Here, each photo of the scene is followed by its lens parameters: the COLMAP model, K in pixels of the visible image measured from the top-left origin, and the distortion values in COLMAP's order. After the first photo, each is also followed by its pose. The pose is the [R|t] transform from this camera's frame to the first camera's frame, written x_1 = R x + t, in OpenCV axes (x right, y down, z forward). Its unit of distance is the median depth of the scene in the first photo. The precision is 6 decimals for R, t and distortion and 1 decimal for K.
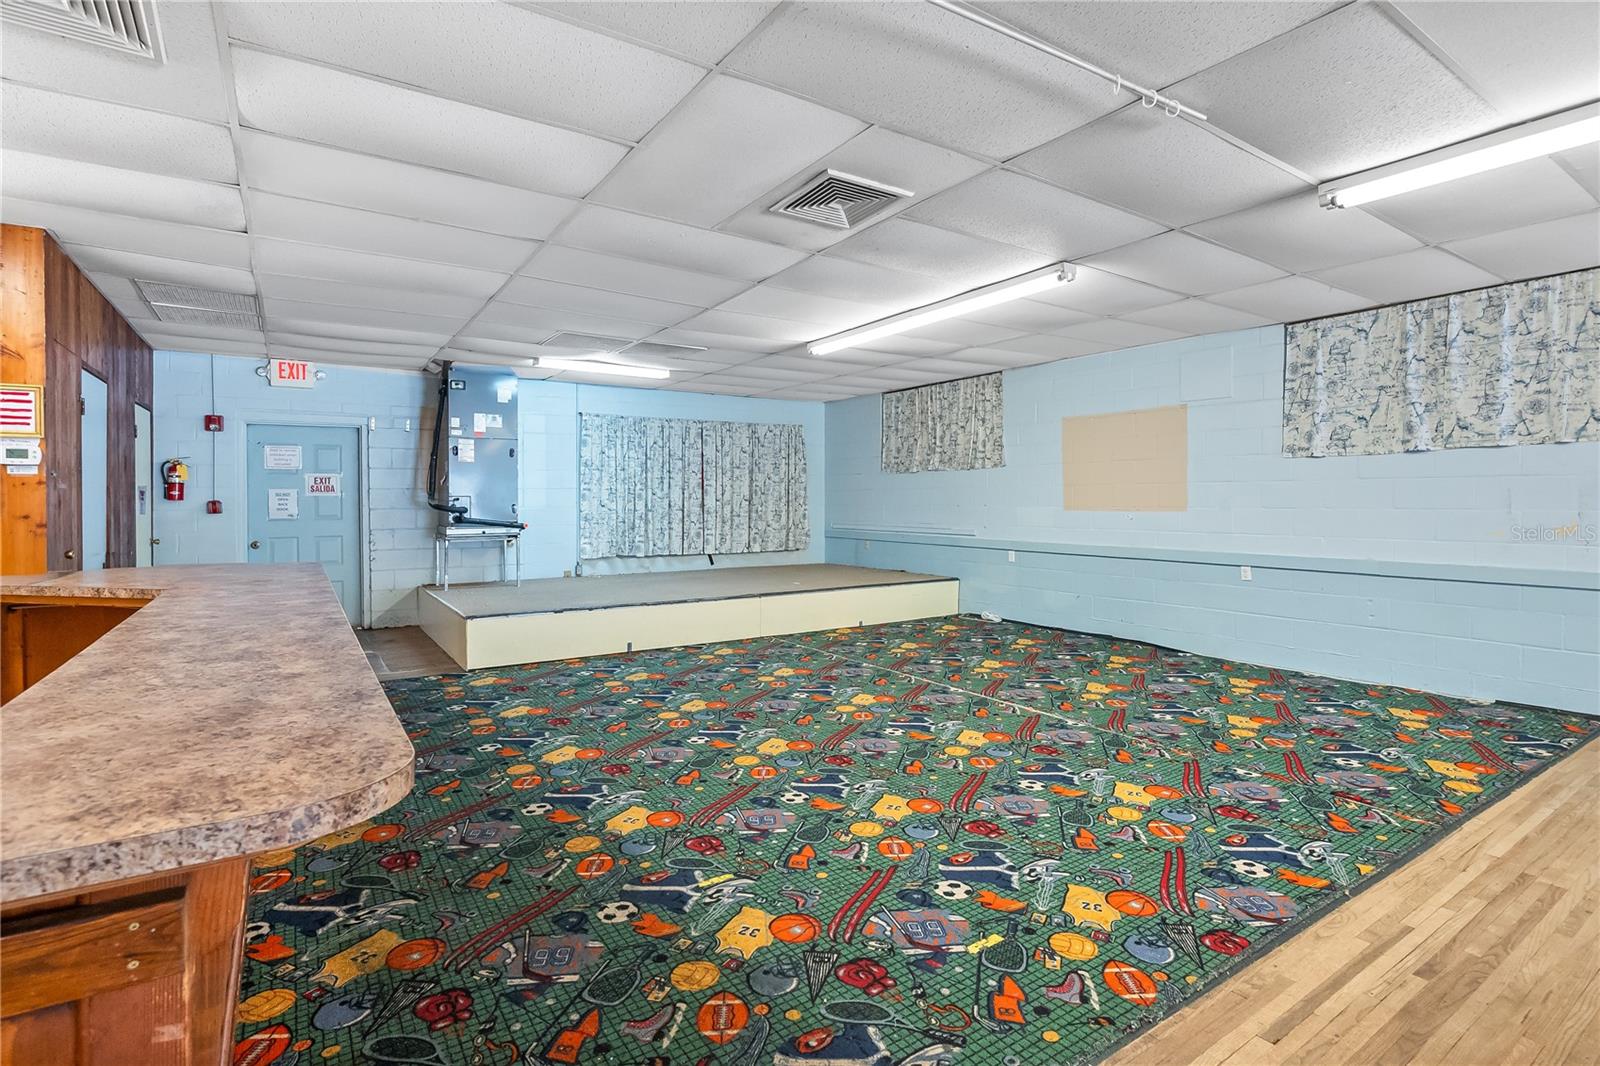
lens RADIAL K [[750.3, 0, 798.7], [0, 750.3, 518.1], [0, 0, 1]] dist [-0.013002, 0.002320]
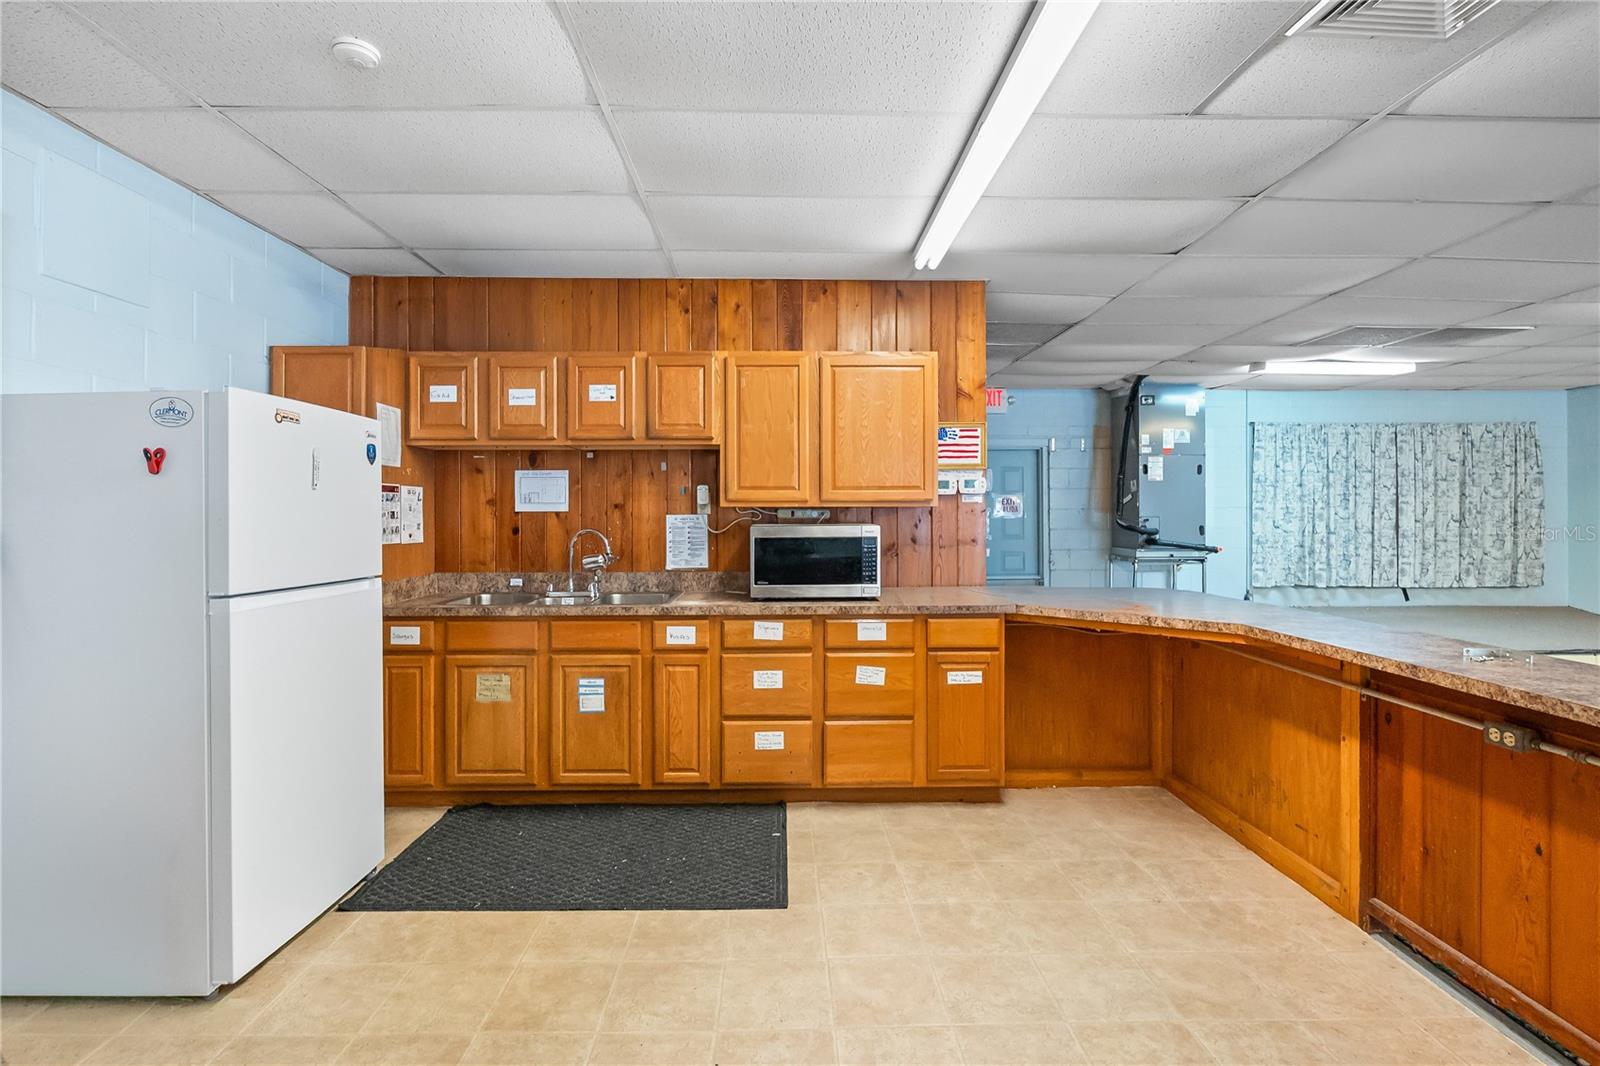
lens RADIAL K [[750.3, 0, 797.6], [0, 750.3, 513.9], [0, 0, 1]] dist [-0.013002, 0.002320]
pose [[0.844939, 0.000283, -0.534862, -0.433266], [-0.013844, 0.999676, -0.021342, -0.008462], [0.534683, 0.025437, 0.844670, -0.074998]]
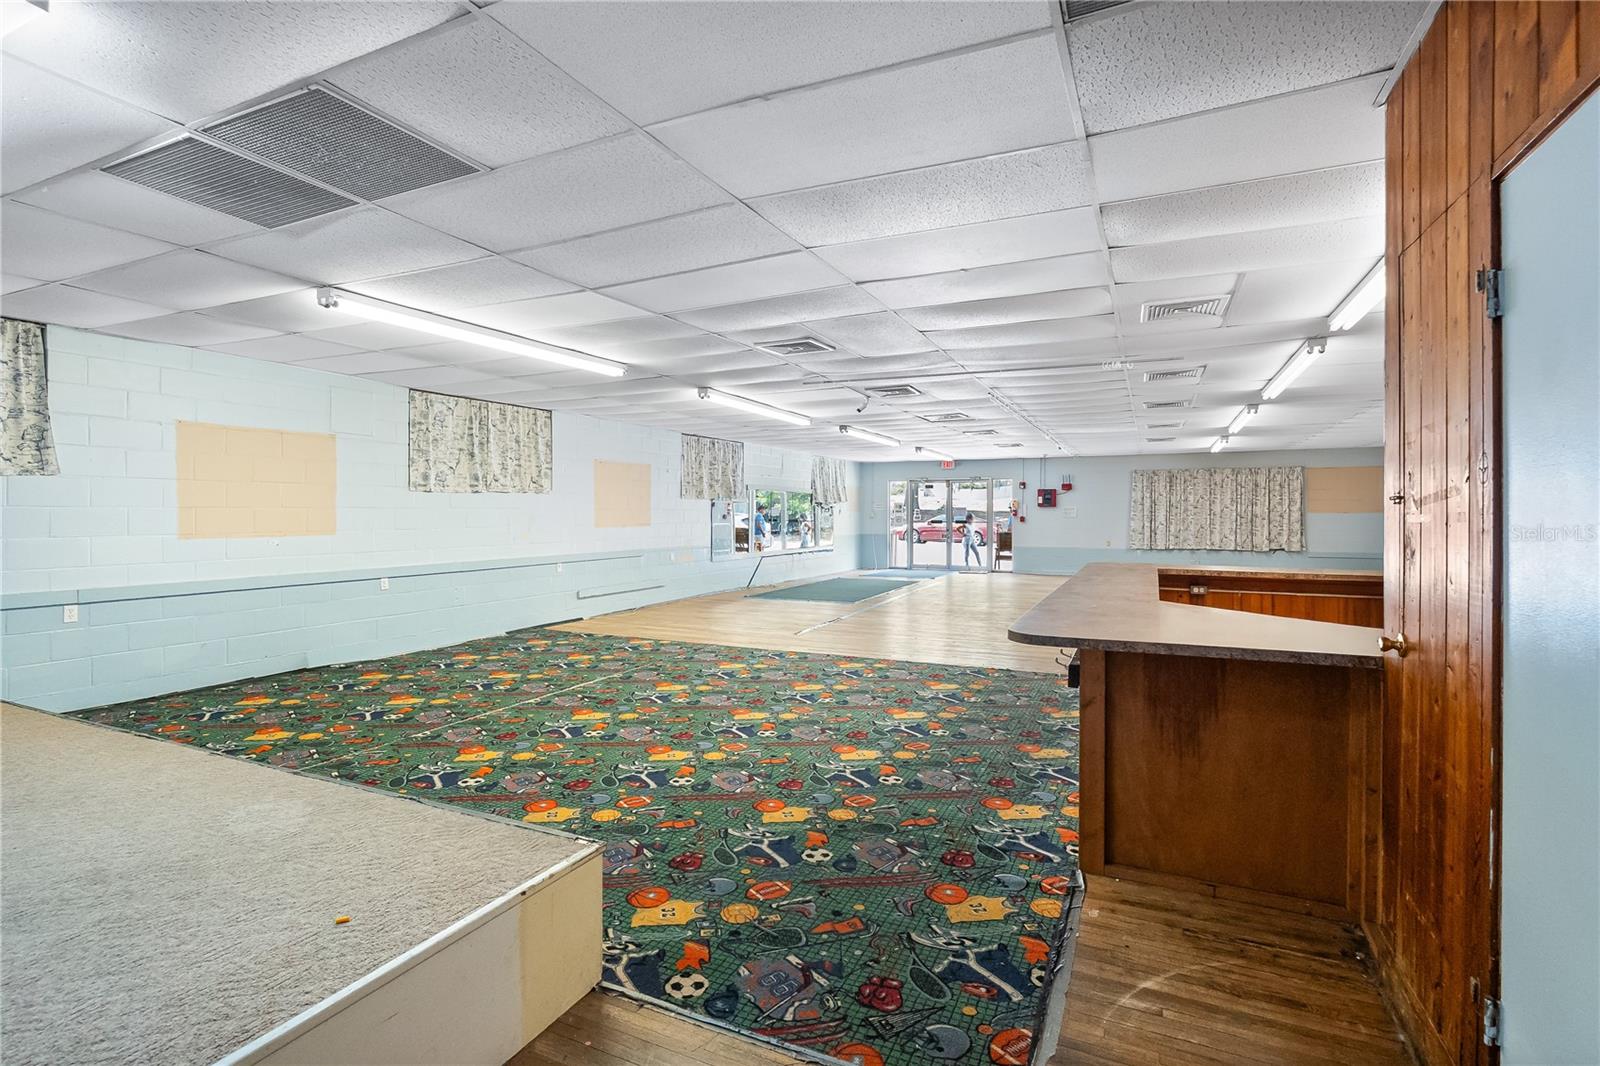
lens RADIAL K [[750.3, 0, 816.5], [0, 750.3, 517.1], [0, 0, 1]] dist [-0.013002, 0.002320]
pose [[-0.536089, 0.000336, 0.844161, -0.876420], [0.023544, 0.999617, 0.014554, -0.037752], [-0.843833, 0.027678, -0.535891, 1.153226]]
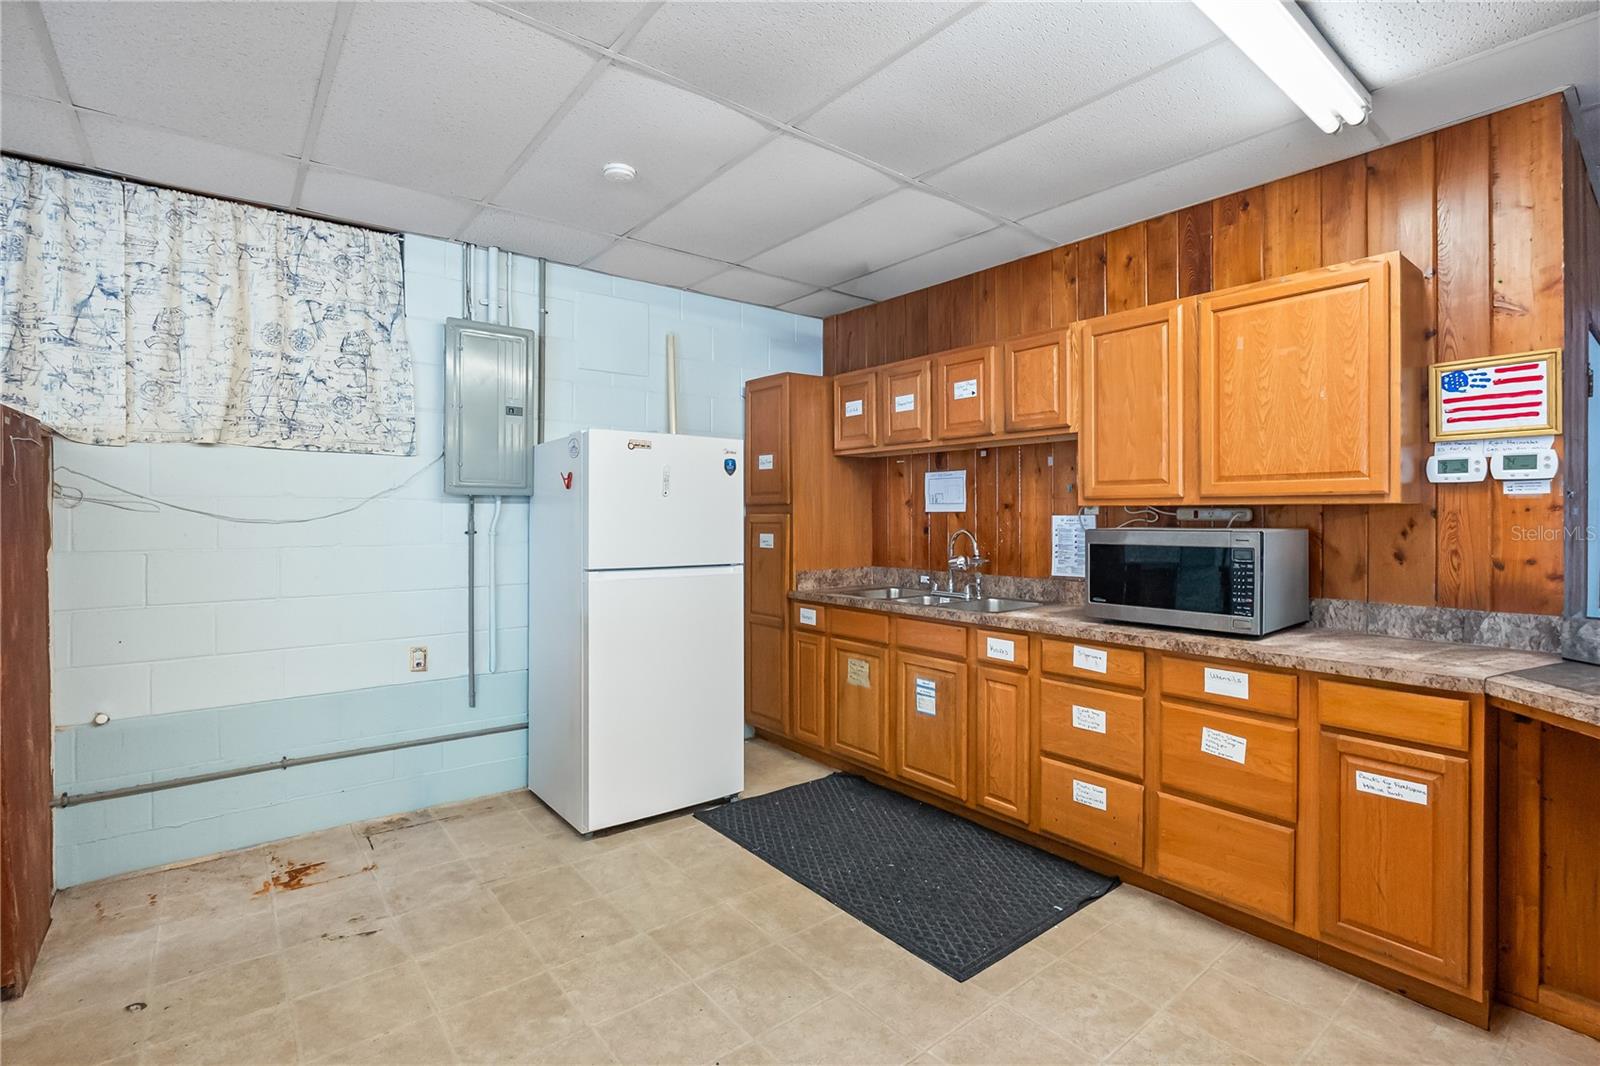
lens RADIAL K [[750.3, 0, 797.8], [0, 750.3, 516.0], [0, 0, 1]] dist [-0.013002, 0.002320]
pose [[0.087414, 0.003309, -0.996167, -0.298630], [-0.026055, 0.999660, 0.001035, -0.016135], [0.995831, 0.025865, 0.087470, 0.209193]]
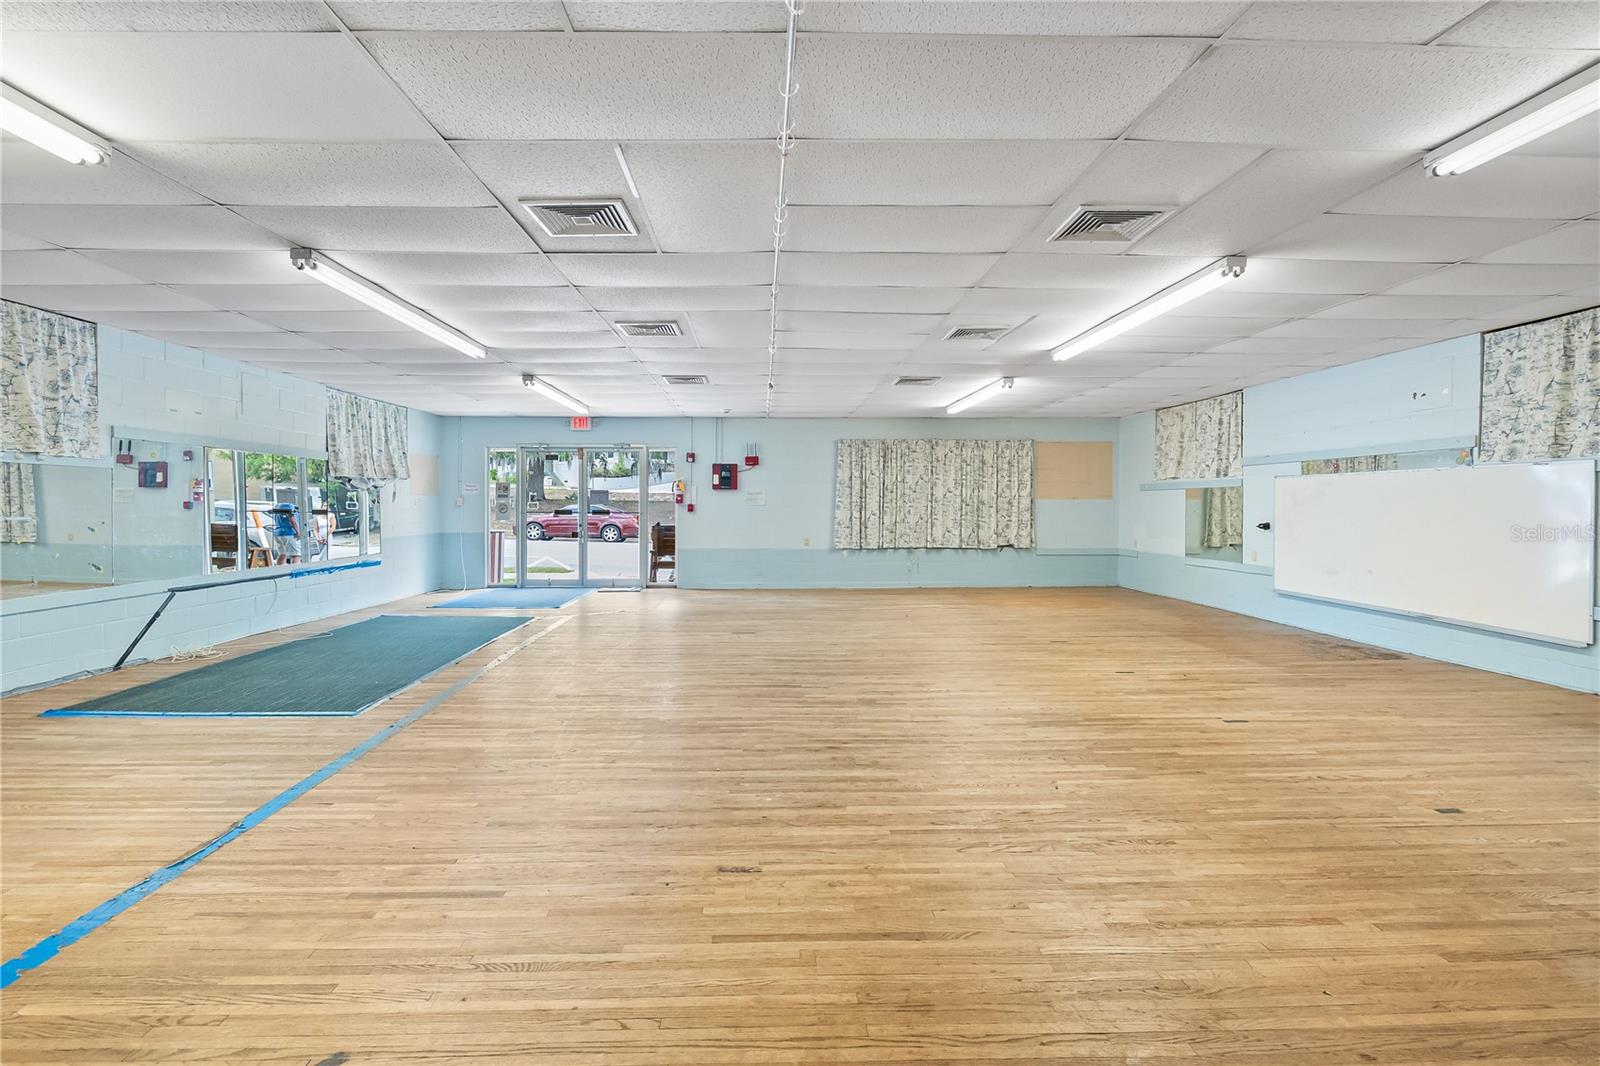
lens RADIAL K [[750.3, 0, 778.1], [0, 750.3, 501.6], [0, 0, 1]] dist [-0.013002, 0.002320]
pose [[-0.851593, 0.003169, 0.524193, 0.005914], [0.013300, 0.999790, 0.015562, -0.008529], [-0.524034, 0.020224, -0.851457, 0.402529]]
